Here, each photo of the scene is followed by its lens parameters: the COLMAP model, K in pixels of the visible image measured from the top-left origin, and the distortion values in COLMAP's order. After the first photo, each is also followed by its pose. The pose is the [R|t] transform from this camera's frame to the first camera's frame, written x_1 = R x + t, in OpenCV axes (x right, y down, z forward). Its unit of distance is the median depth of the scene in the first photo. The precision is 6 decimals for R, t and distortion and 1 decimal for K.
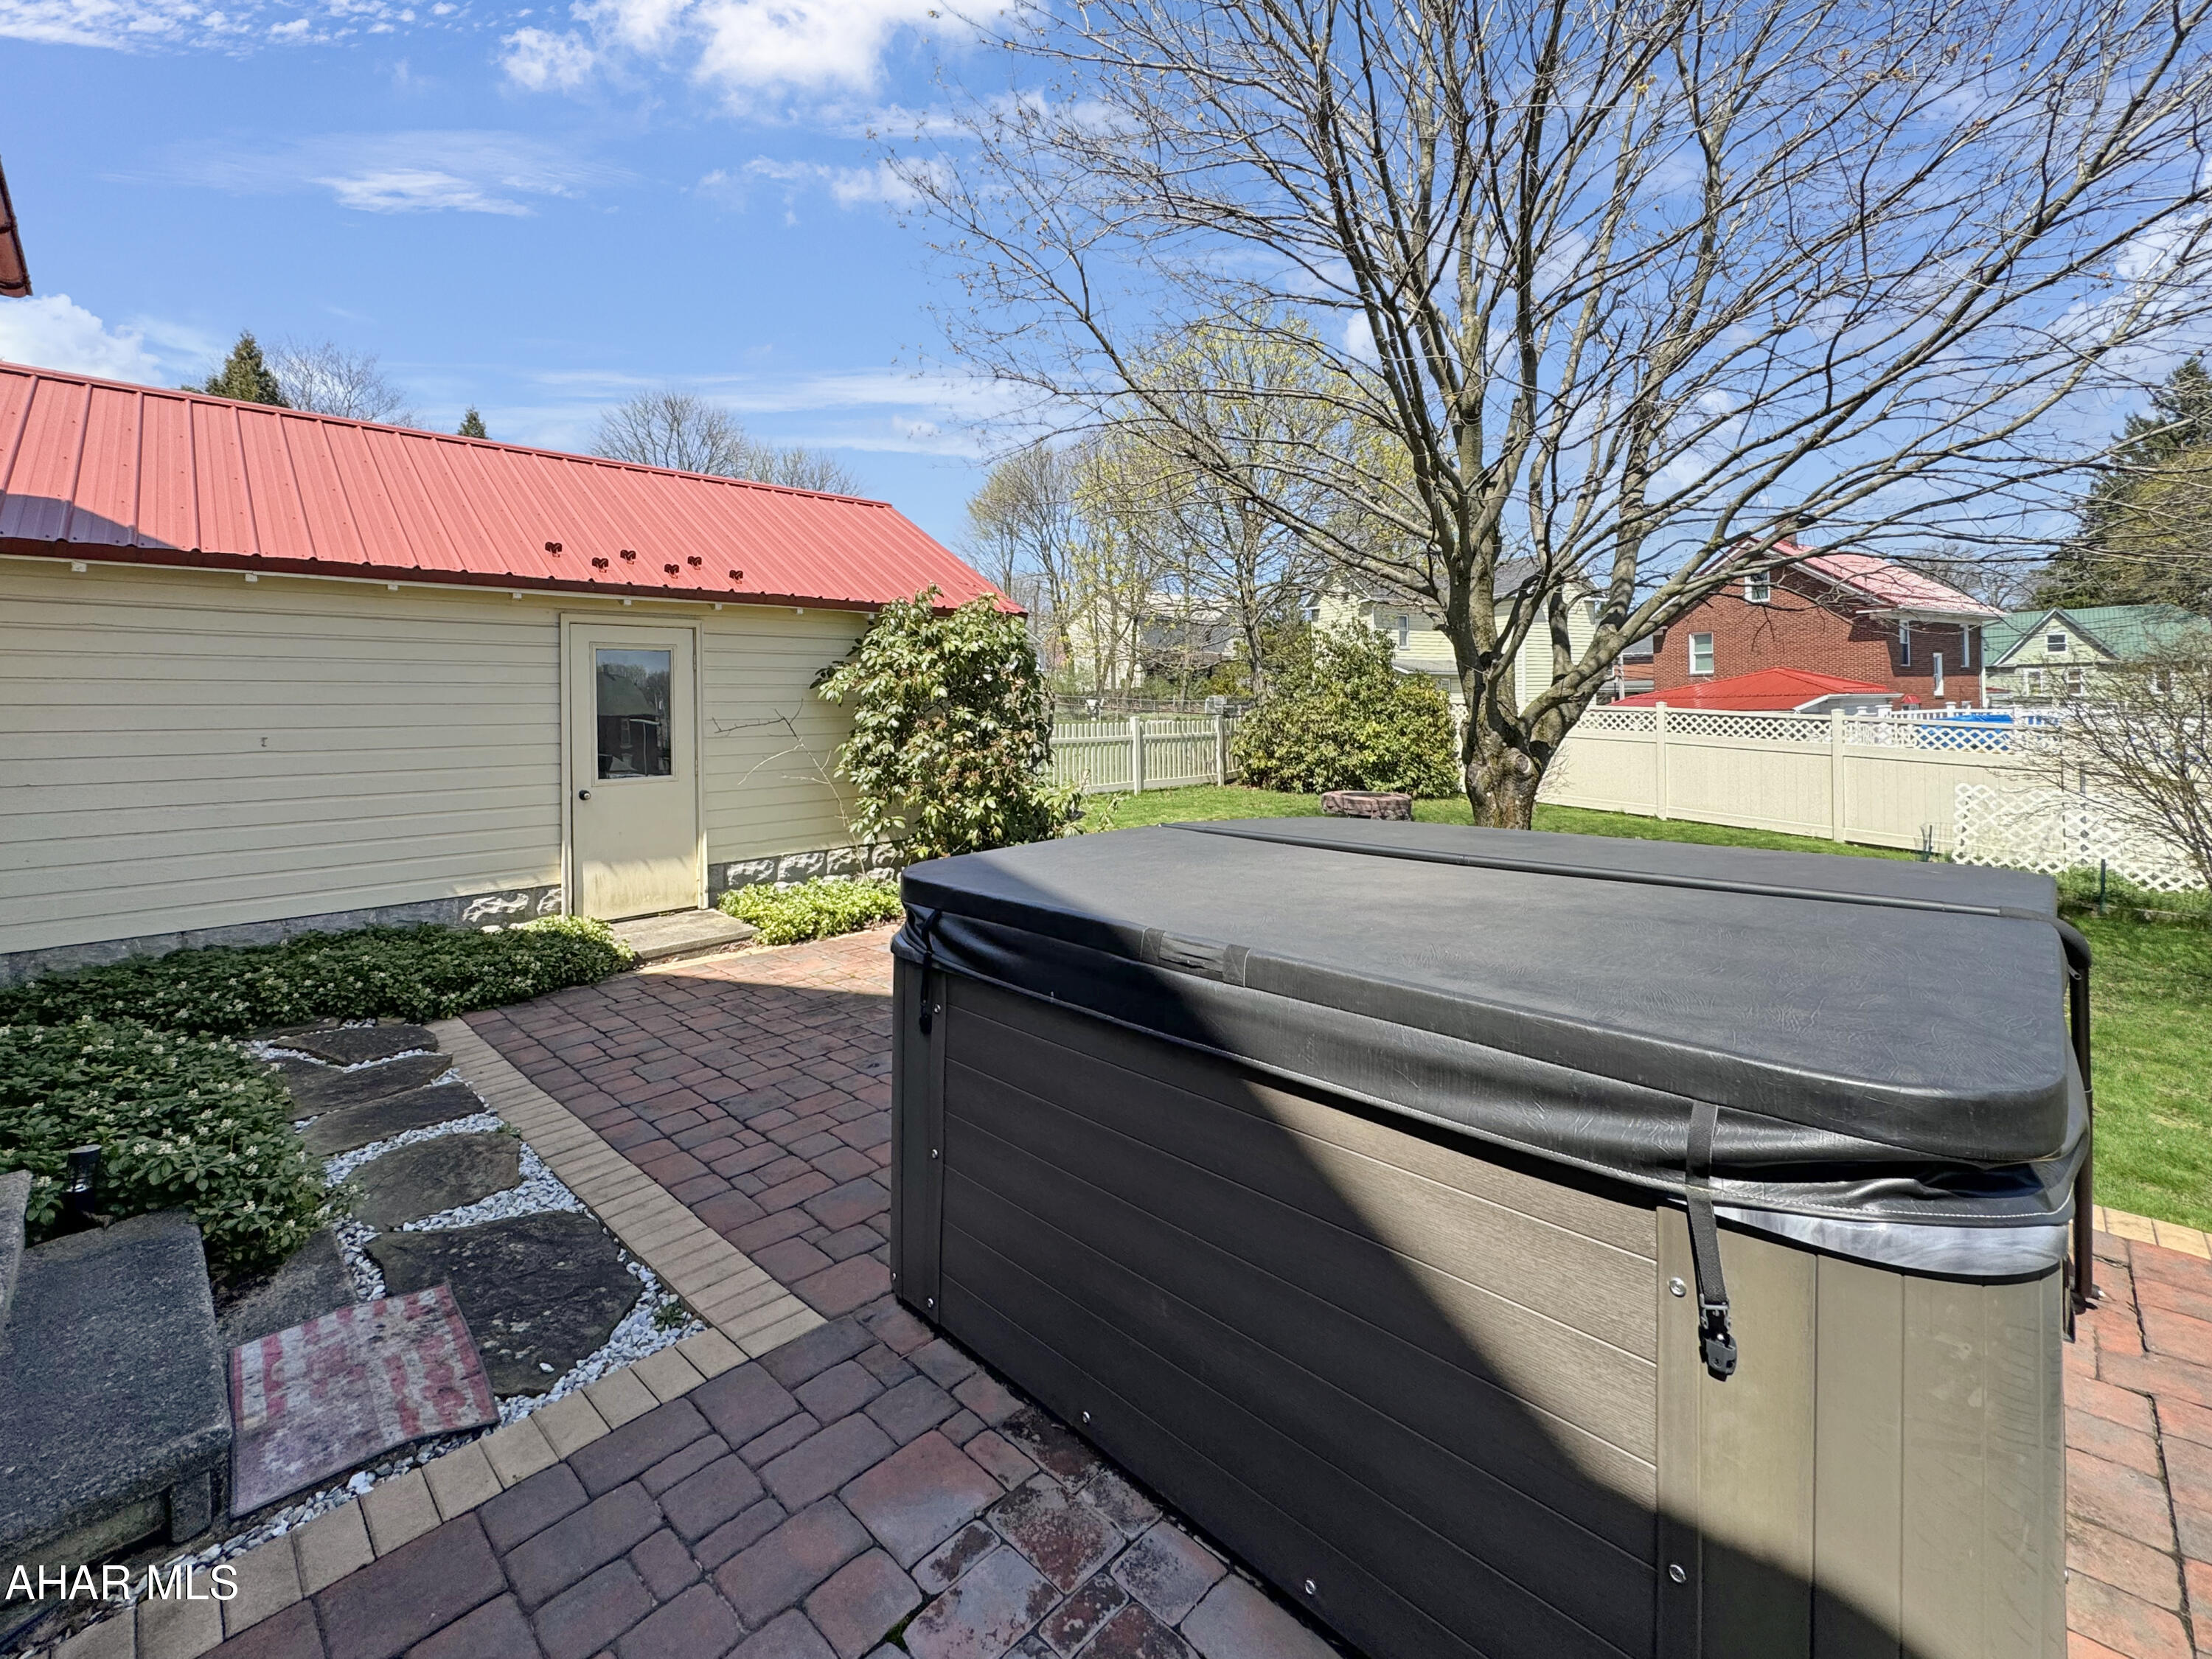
lens RADIAL K [[930.5, 0, 1106.0], [0, 930.5, 829.5], [0, 0, 1]] dist [-0.001642, -0.000310]
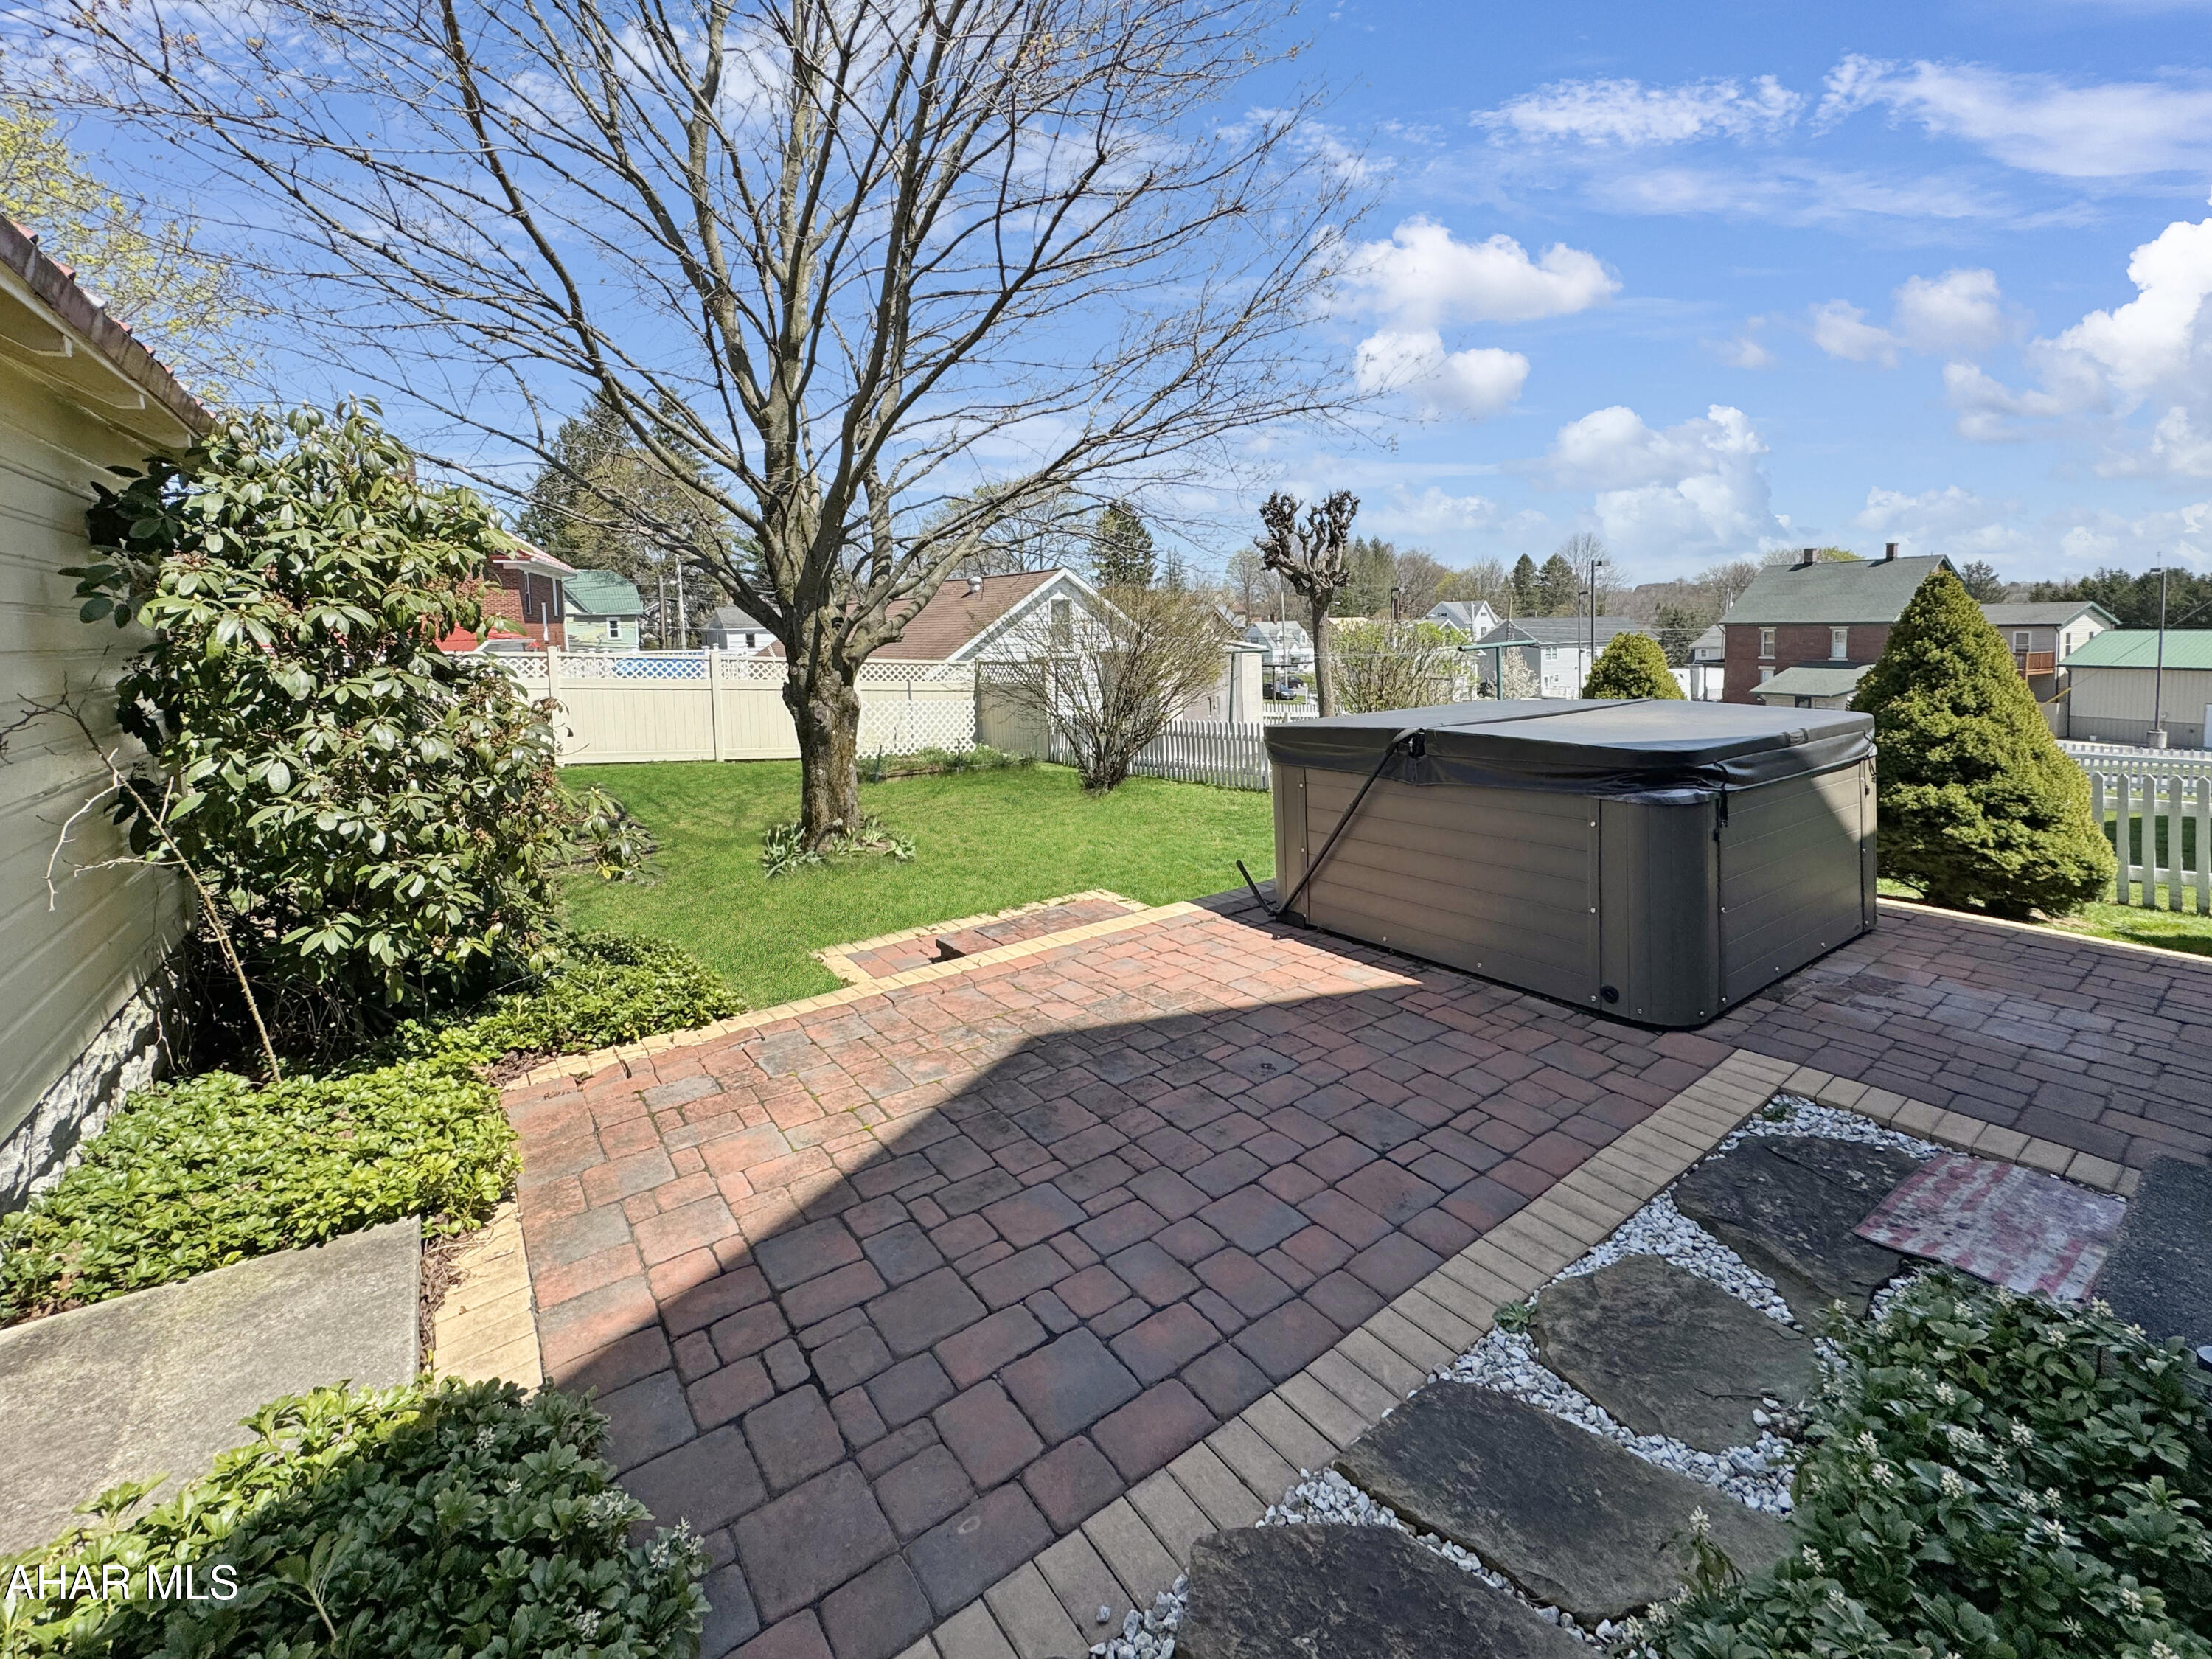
lens RADIAL K [[930.5, 0, 1106.0], [0, 930.5, 829.5], [0, 0, 1]] dist [-0.001642, -0.000310]
pose [[0.176095, -0.202815, 0.963253, -1.347896], [0.150098, 0.972634, 0.177351, -0.171996], [-0.972862, 0.113352, 0.201718, 1.201130]]
